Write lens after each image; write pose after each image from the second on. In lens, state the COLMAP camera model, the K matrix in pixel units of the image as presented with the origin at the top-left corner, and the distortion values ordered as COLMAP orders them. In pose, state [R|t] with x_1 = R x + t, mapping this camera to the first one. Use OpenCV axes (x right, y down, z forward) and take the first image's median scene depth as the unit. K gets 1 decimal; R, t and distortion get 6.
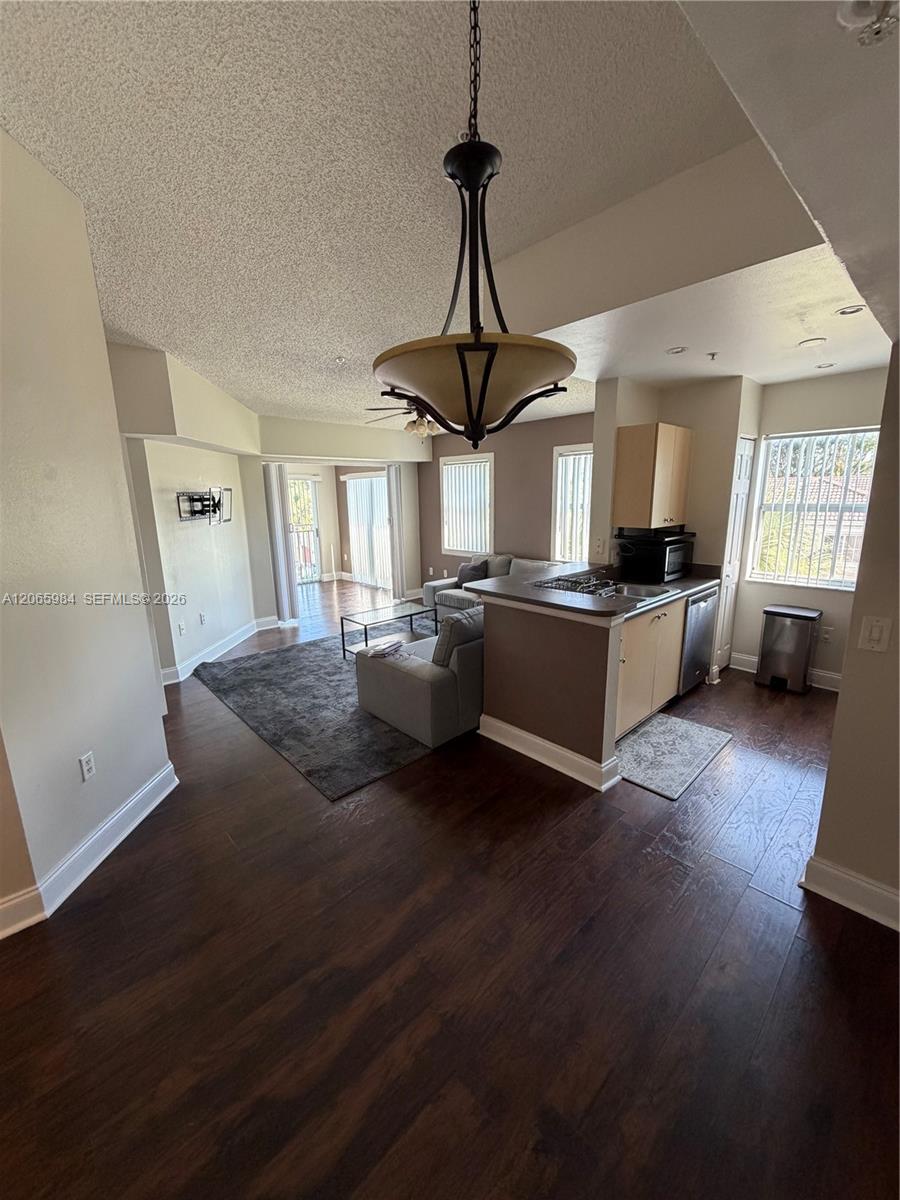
lens RADIAL K [[476.3, 0, 450.0], [0, 476.3, 596.3], [0, 0, 1]] dist [-0.001558, 0.000387]
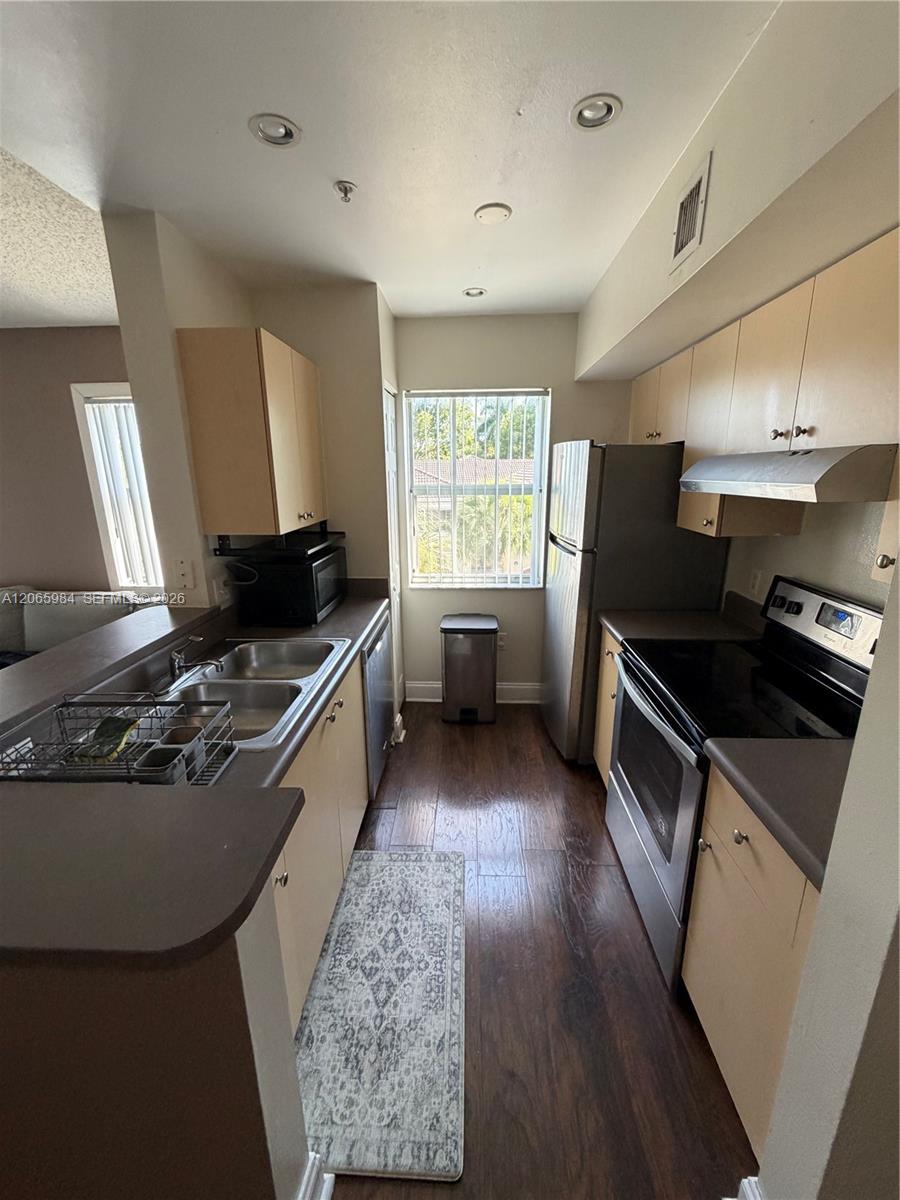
lens RADIAL K [[476.3, 0, 450.0], [0, 476.3, 596.3], [0, 0, 1]] dist [-0.001558, 0.000387]
pose [[0.718377, -0.169257, 0.674749, 0.164042], [0.142944, 0.985167, 0.094937, -0.086571], [-0.680809, 0.028251, 0.731916, 0.422657]]
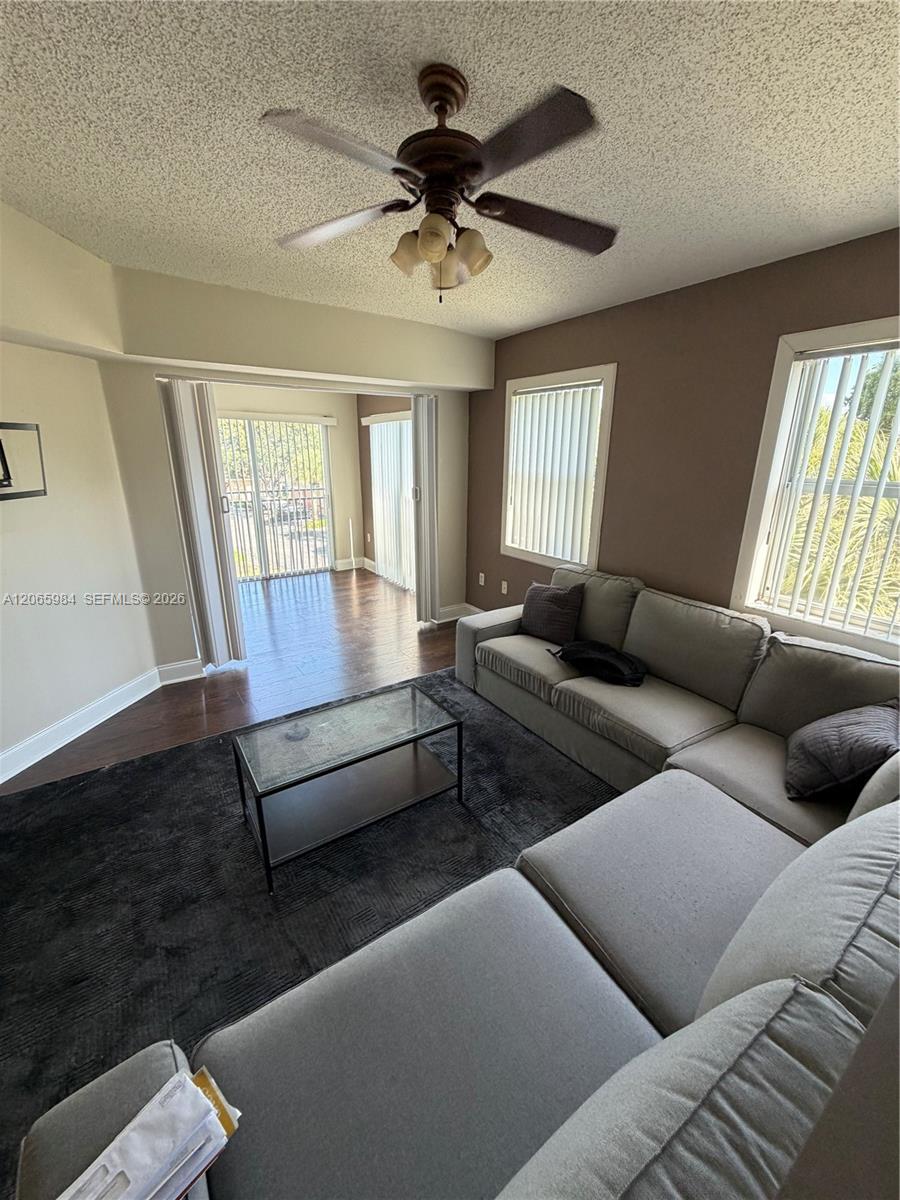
lens RADIAL K [[476.3, 0, 450.0], [0, 476.3, 596.3], [0, 0, 1]] dist [-0.001558, 0.000387]
pose [[0.986650, 0.069052, -0.147491, 0.020306], [-0.055762, 0.994157, 0.092423, -0.154911], [0.153011, -0.082965, 0.984736, 0.728416]]
